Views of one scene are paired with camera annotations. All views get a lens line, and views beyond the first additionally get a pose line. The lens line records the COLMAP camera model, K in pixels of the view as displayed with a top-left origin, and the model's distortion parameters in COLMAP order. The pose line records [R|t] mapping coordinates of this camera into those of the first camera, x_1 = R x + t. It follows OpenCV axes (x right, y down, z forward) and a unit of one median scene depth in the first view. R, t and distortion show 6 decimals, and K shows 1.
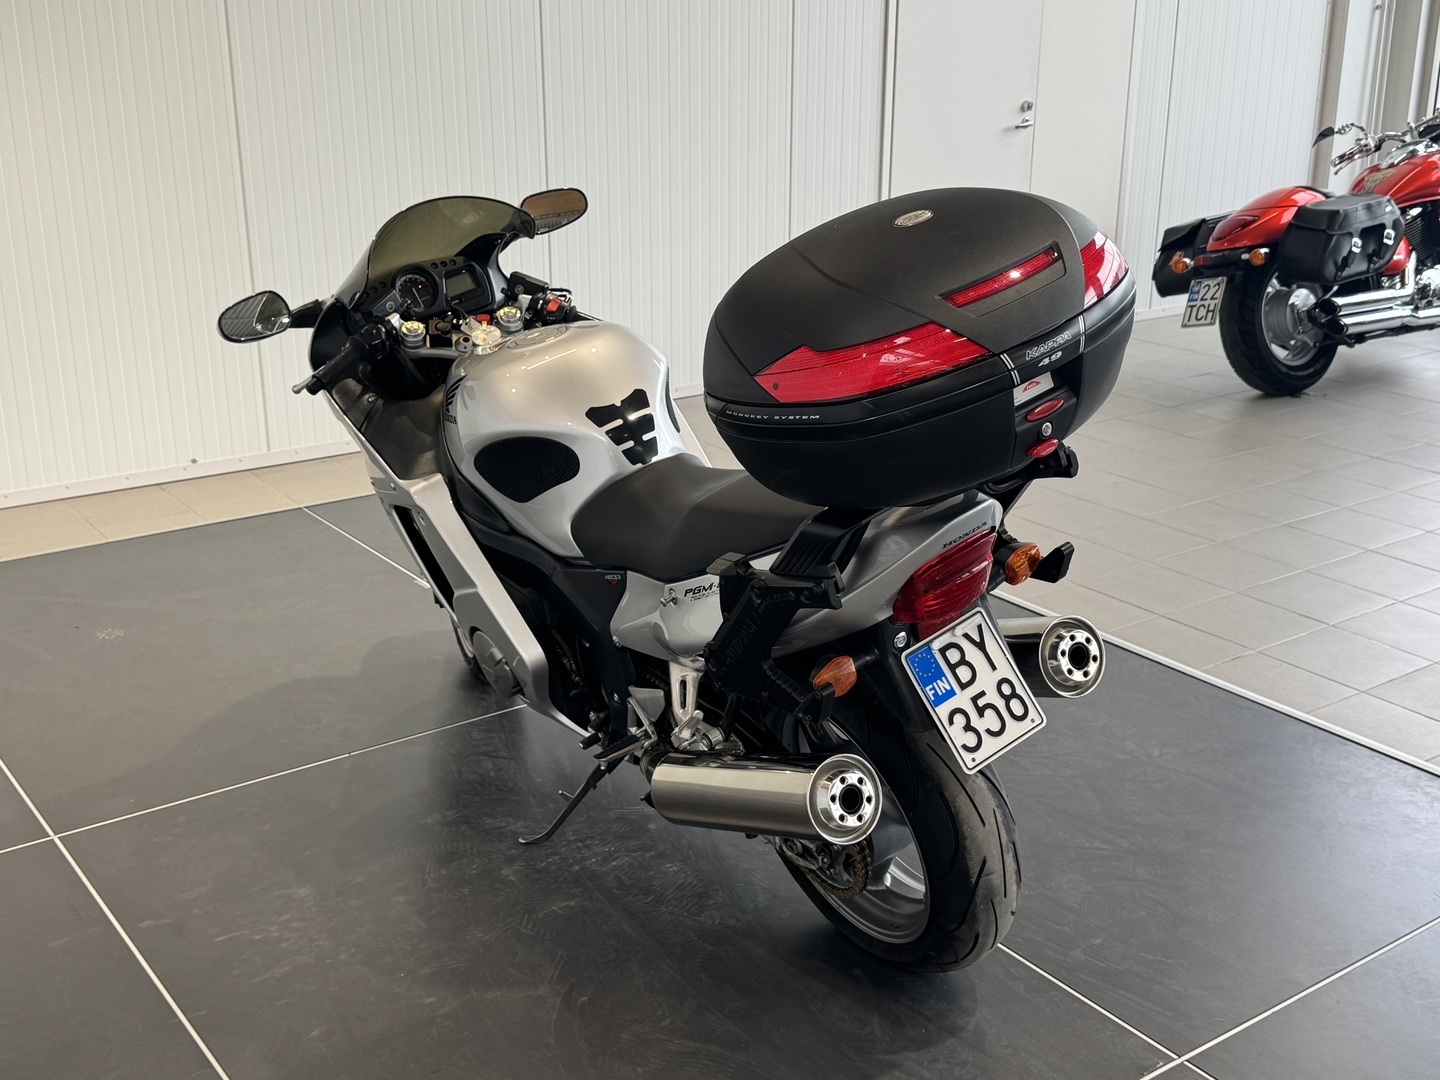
lens RADIAL K [[1677.5, 0, 720.0], [0, 1677.5, 540.0], [0, 0, 1]] dist [0.002562, -0.005592]
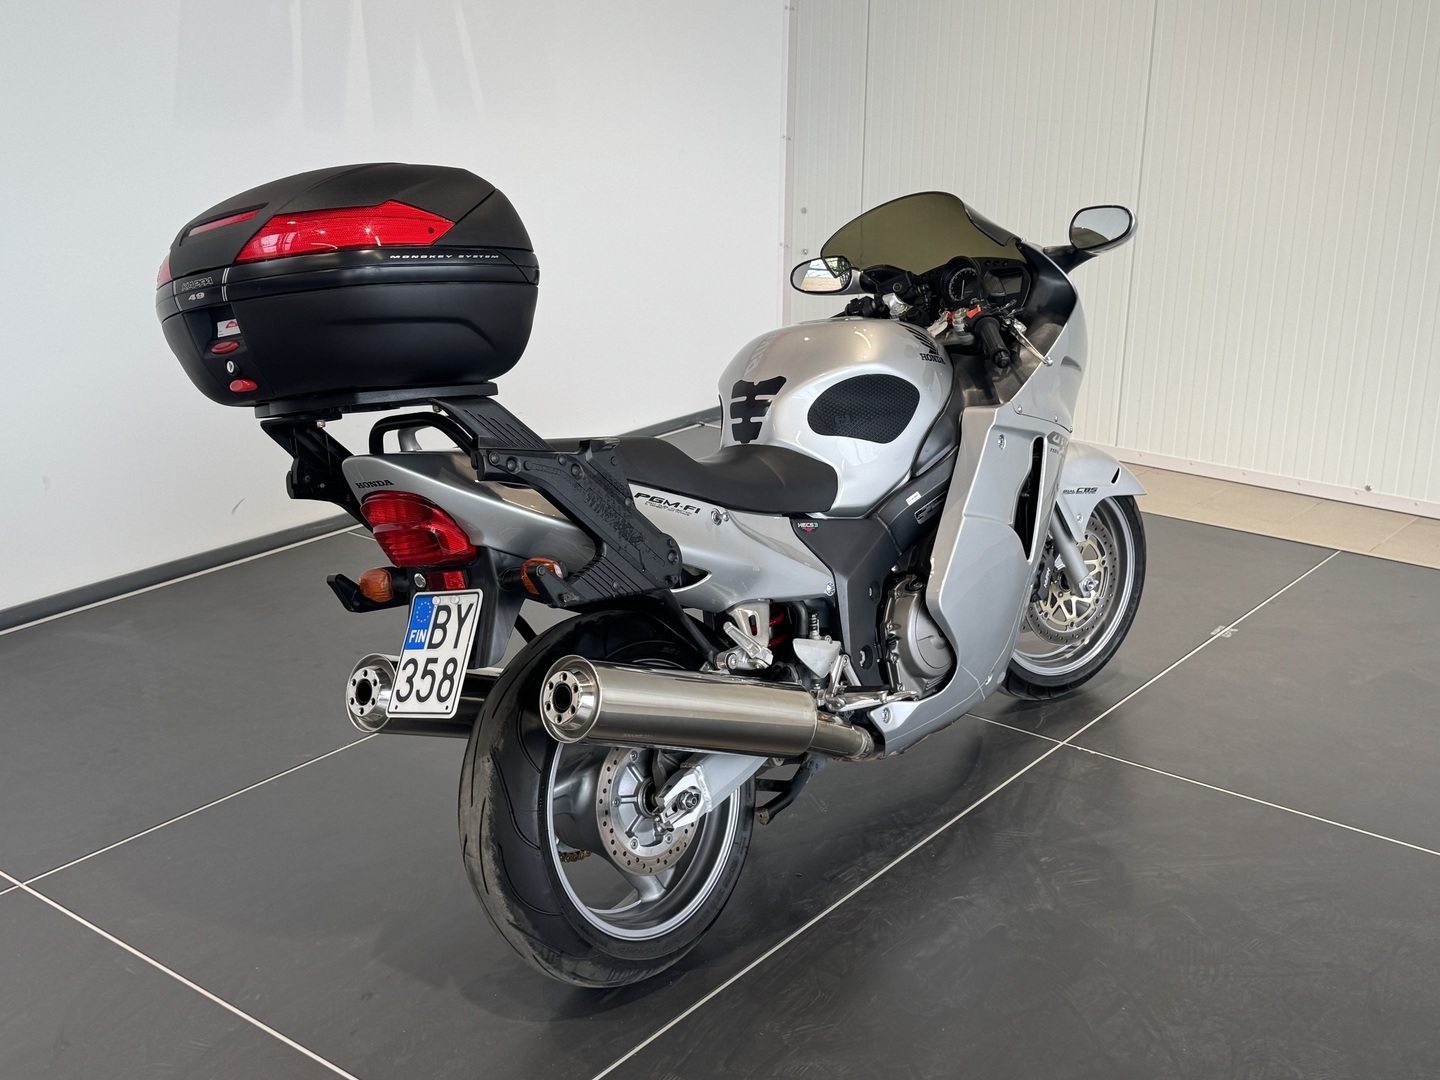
lens RADIAL K [[1677.5, 0, 720.0], [0, 1677.5, 540.0], [0, 0, 1]] dist [0.002562, -0.005592]
pose [[0.282362, 0.295162, -0.912771, 1.124475], [-0.309469, 0.928646, 0.204563, -0.242267], [0.908020, 0.224714, 0.353558, 0.775953]]
